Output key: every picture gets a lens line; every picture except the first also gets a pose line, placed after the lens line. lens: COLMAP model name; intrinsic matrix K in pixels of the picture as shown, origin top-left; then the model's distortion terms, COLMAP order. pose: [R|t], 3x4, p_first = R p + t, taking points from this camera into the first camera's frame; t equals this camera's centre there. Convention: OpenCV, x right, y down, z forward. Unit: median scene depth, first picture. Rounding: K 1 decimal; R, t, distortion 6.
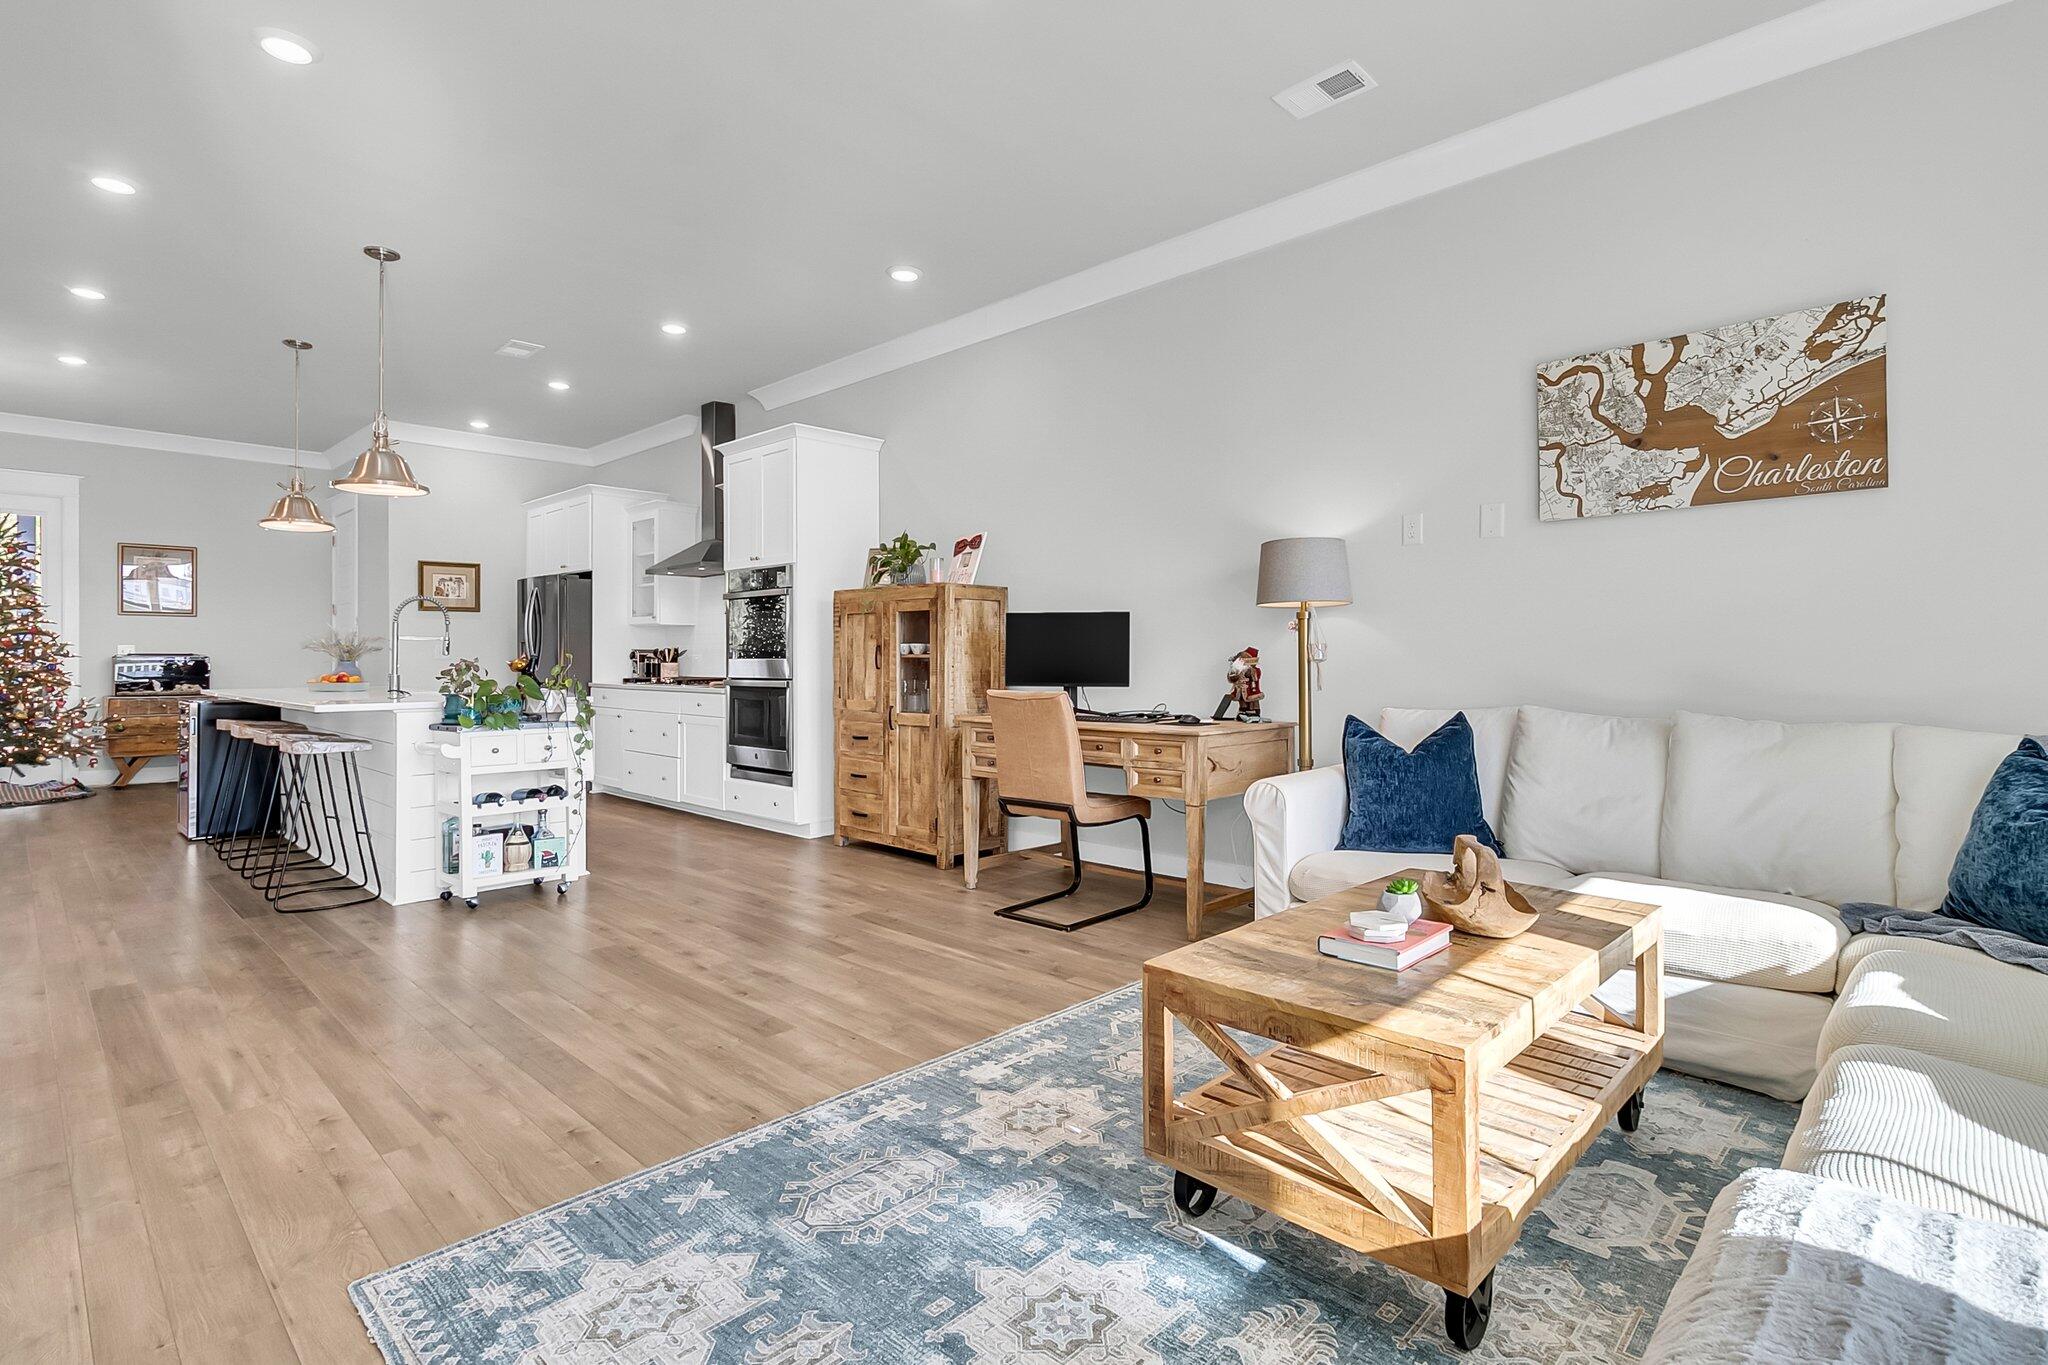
lens RADIAL K [[982.1, 0, 1033.1], [0, 982.1, 653.8], [0, 0, 1]] dist [0.002242, -0.000232]
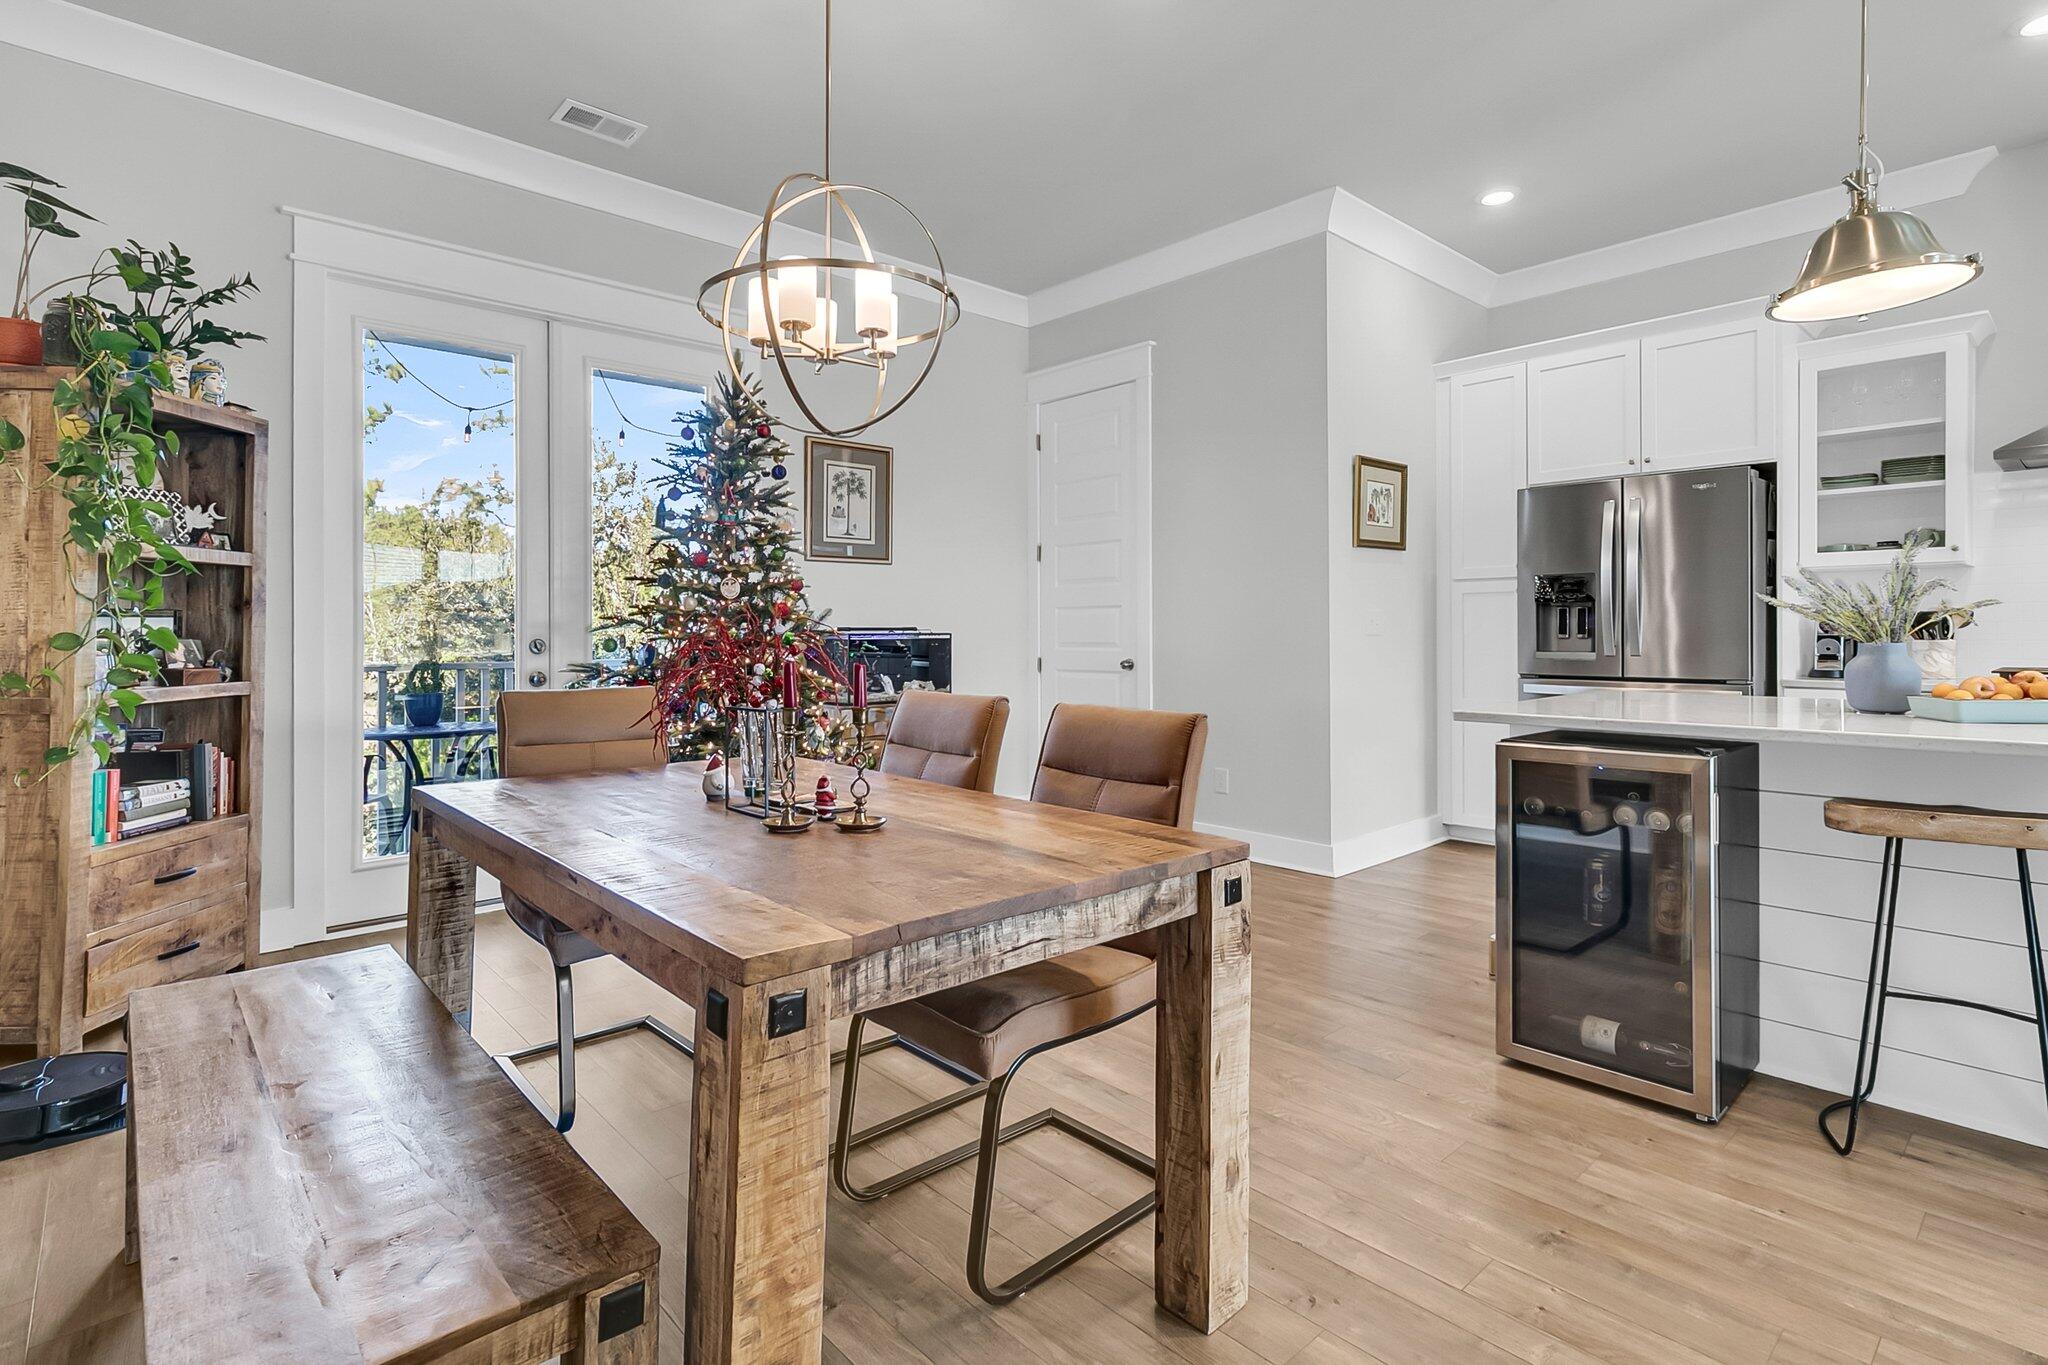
lens RADIAL K [[1002.3, 0, 1028.3], [0, 1002.3, 634.5], [0, 0, 1]] dist [0.001196, 0.001319]
pose [[0.997817, -0.005808, -0.065780, -1.799726], [0.006388, 0.999942, 0.008616, -0.002175], [0.065726, -0.009018, 0.997797, 0.999319]]
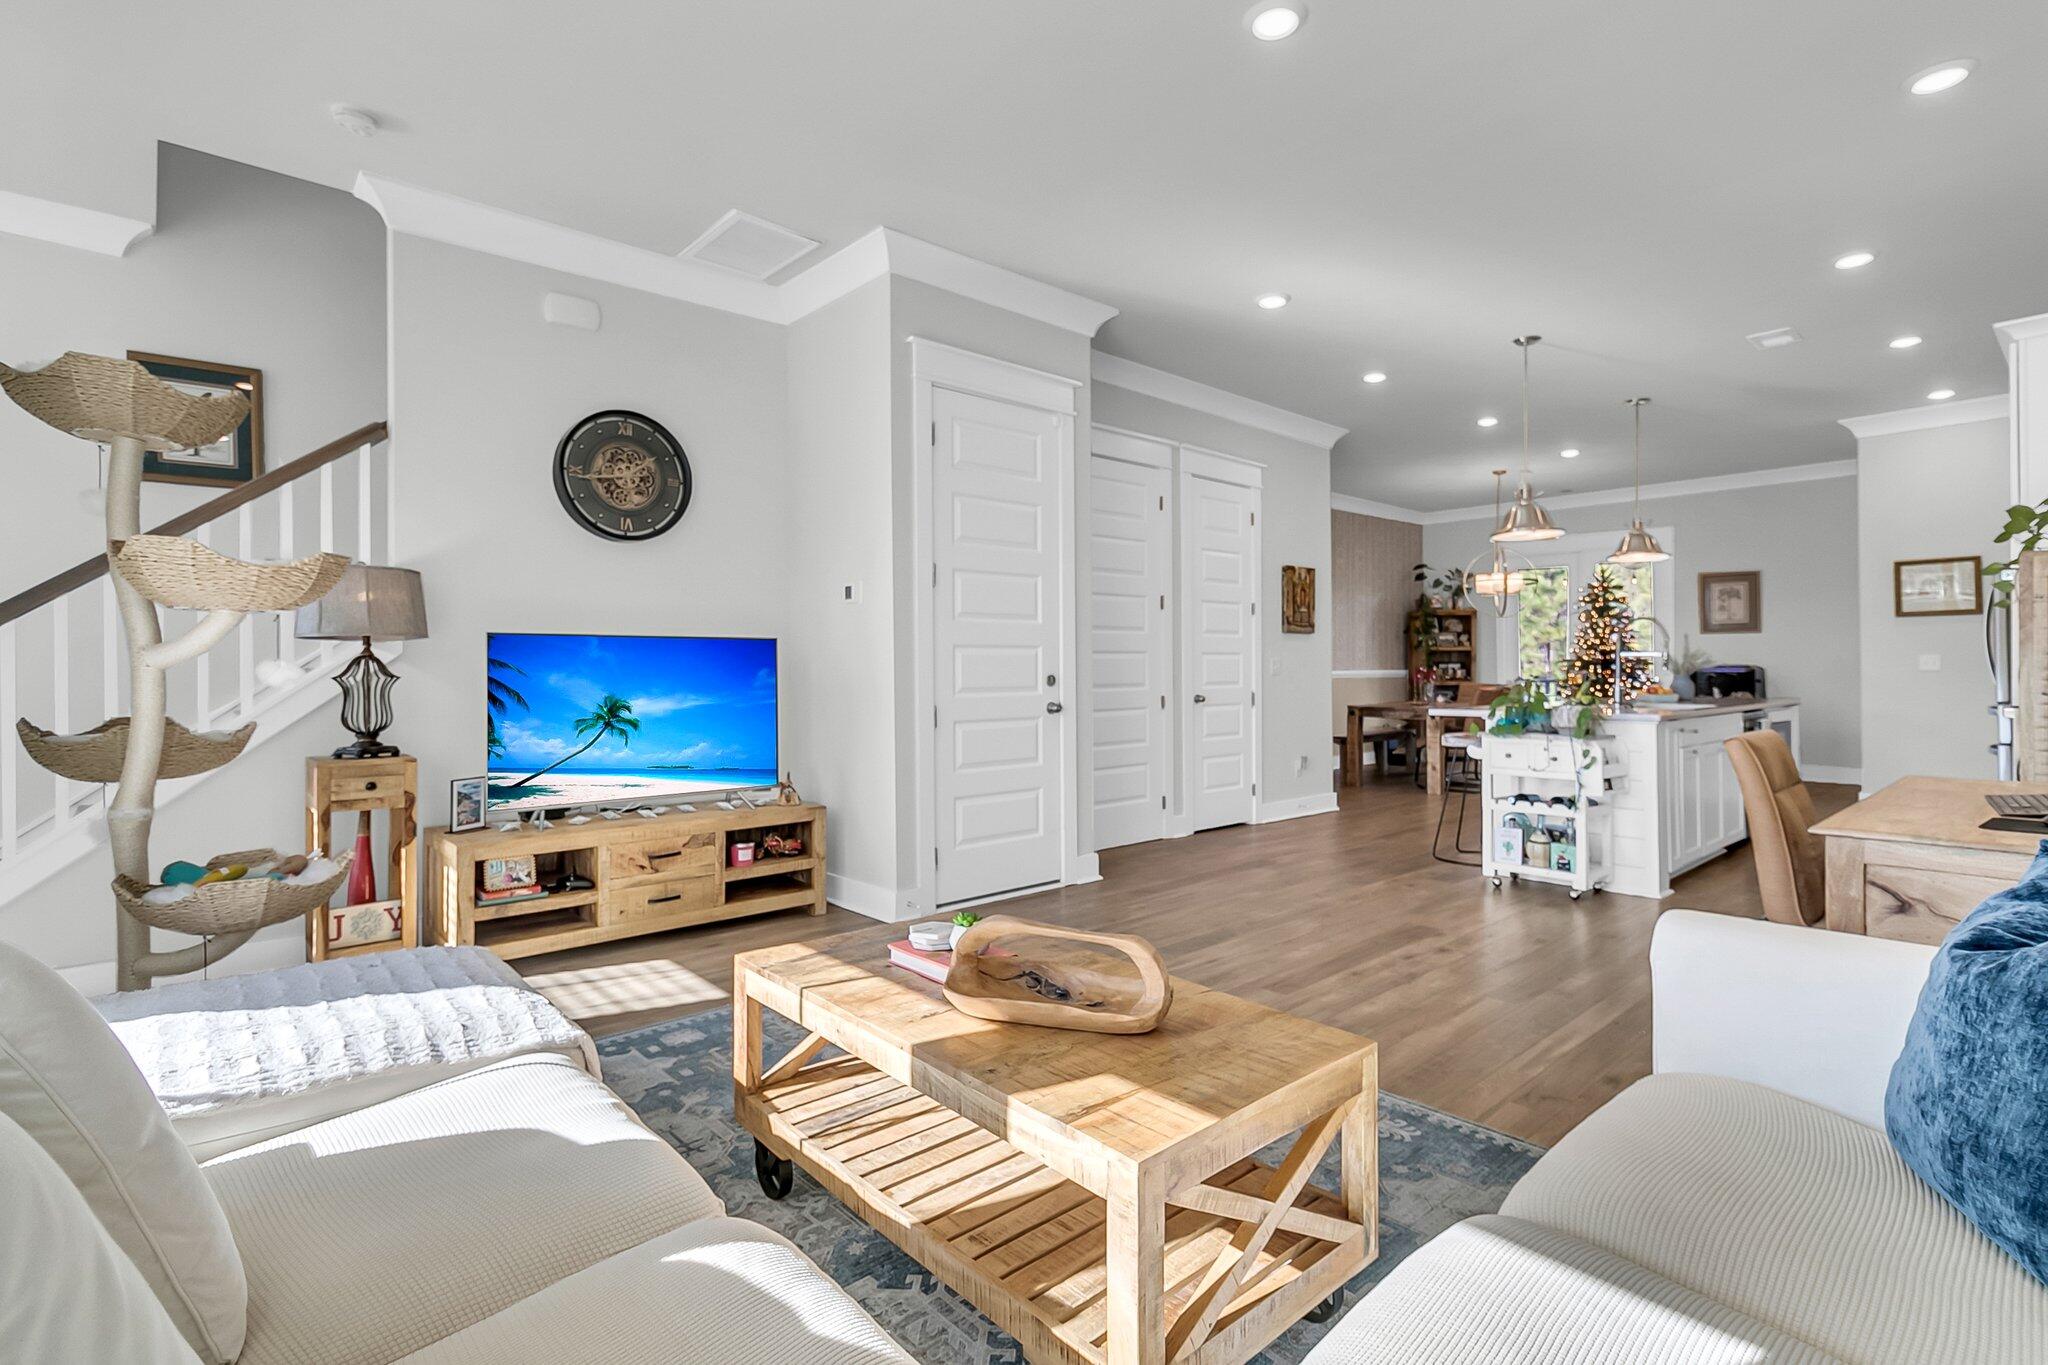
lens RADIAL K [[969.9, 0, 1031.0], [0, 969.9, 664.3], [0, 0, 1]] dist [-0.000832, 0.000606]
pose [[-0.076166, -0.004791, -0.997084, 0.762526], [0.011335, 0.999920, -0.005670, -0.010674], [0.997031, -0.011734, -0.076106, 0.635398]]
